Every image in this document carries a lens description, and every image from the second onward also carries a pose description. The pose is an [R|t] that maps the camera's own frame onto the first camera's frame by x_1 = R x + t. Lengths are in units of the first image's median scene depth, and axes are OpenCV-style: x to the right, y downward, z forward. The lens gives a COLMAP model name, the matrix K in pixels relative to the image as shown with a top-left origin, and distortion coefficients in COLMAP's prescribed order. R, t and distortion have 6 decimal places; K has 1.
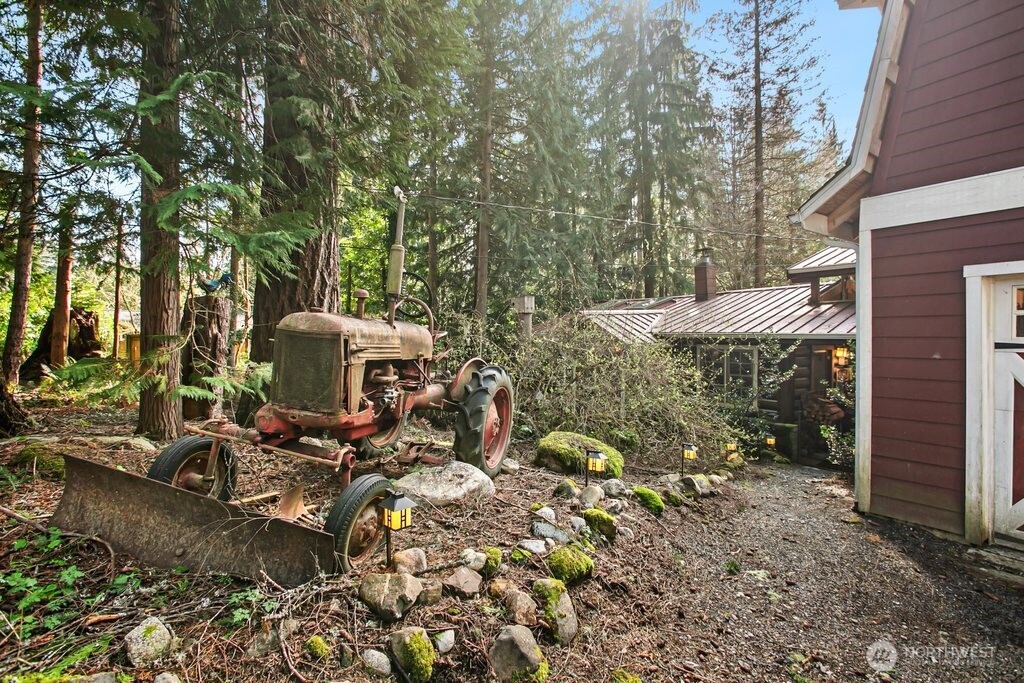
lens RADIAL K [[477.3, 0, 512.0], [0, 477.3, 341.5], [0, 0, 1]] dist [-0.040409, 0.000820]
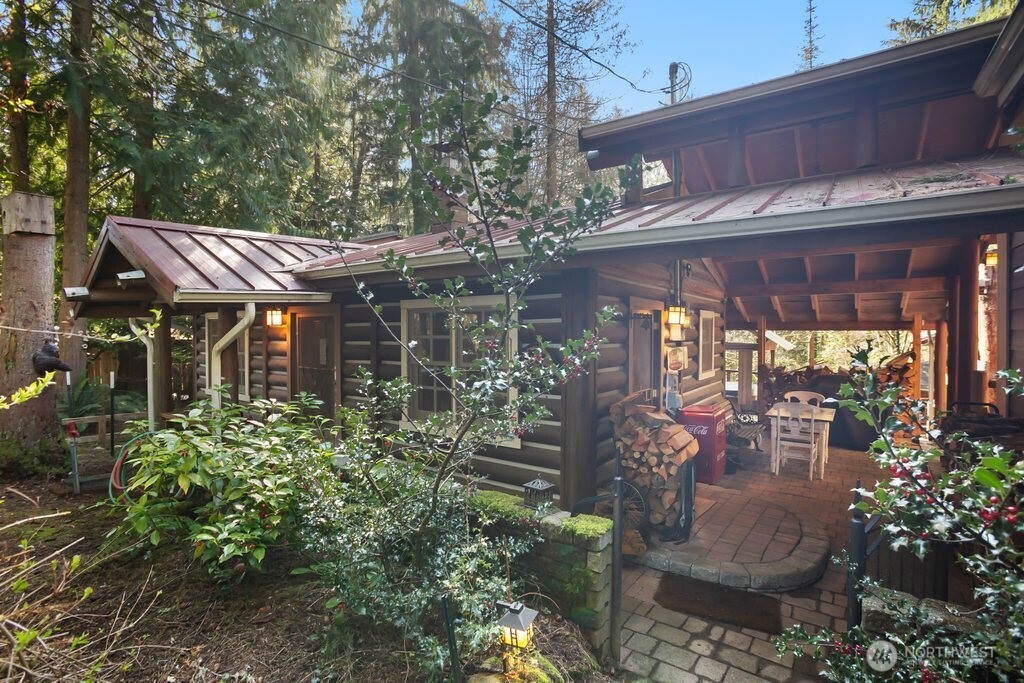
lens RADIAL K [[493.8, 0, 511.3], [0, 493.8, 357.2], [0, 0, 1]] dist [-0.043819, -0.000024]
pose [[0.927335, -0.026330, 0.373306, 0.357784], [0.012785, 0.999169, 0.038714, 0.048540], [-0.374015, -0.031128, 0.926900, 0.607755]]
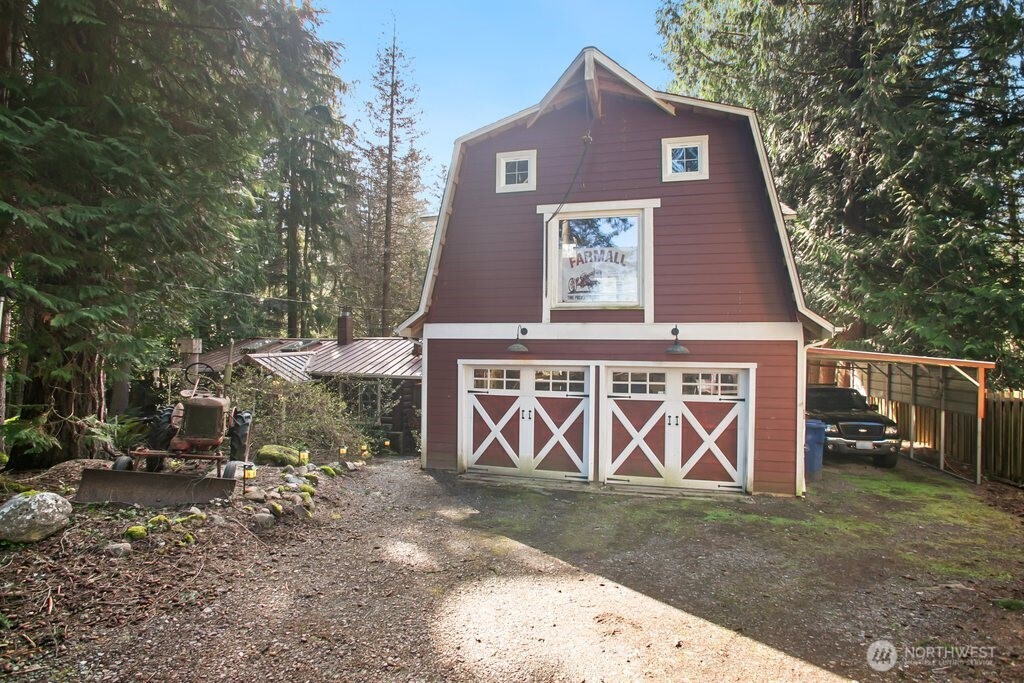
lens RADIAL K [[493.8, 0, 511.3], [0, 493.8, 357.2], [0, 0, 1]] dist [-0.043819, -0.000024]
pose [[0.745044, 0.014117, 0.666866, -0.289992], [-0.011531, 0.999899, -0.008284, -0.082354], [-0.666915, -0.001518, 0.745132, -0.597892]]
